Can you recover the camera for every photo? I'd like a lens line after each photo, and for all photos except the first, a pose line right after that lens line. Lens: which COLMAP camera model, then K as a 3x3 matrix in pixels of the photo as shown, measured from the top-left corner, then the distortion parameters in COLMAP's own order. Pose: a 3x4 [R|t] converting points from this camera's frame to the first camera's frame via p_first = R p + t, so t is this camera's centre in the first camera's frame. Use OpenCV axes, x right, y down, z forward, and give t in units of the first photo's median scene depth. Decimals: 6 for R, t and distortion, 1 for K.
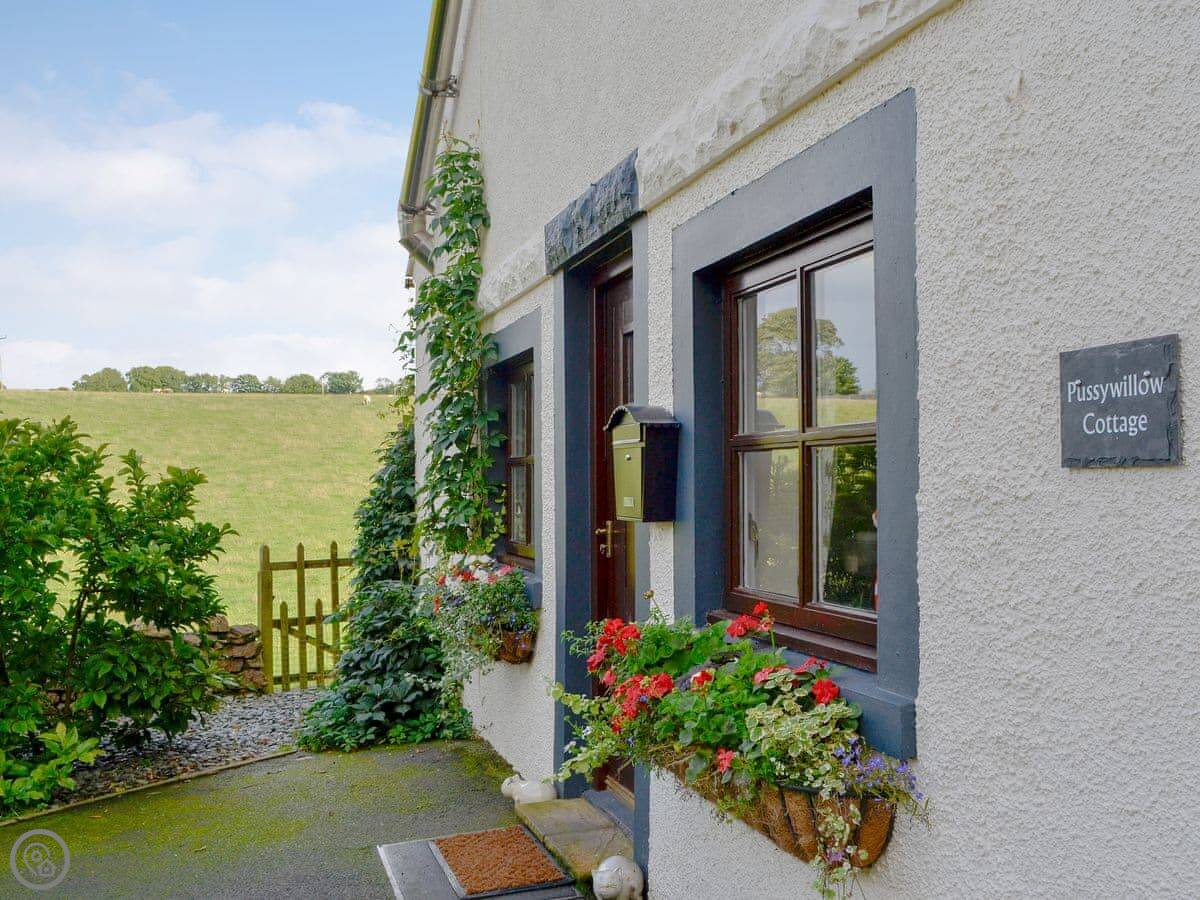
lens RADIAL K [[1131.4, 0, 629.9], [0, 1131.4, 450.9], [0, 0, 1]] dist [-0.079844, -0.007043]
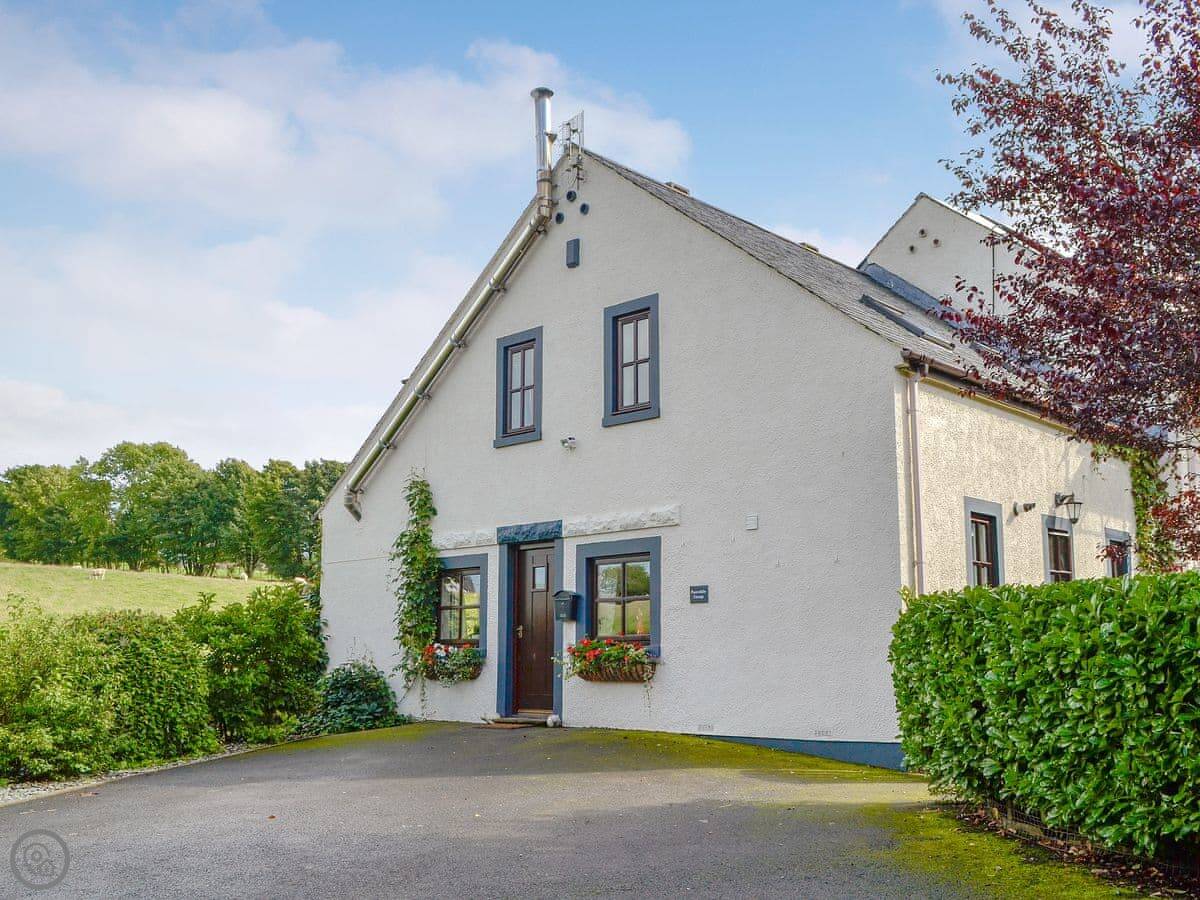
lens RADIAL K [[1131.4, 0, 629.9], [0, 1131.4, 450.9], [0, 0, 1]] dist [-0.079844, -0.007043]
pose [[0.876117, 0.094276, 0.472791, -2.711059], [-0.017993, 0.986404, -0.163349, 0.190744], [-0.481763, 0.134606, 0.865902, -4.061128]]
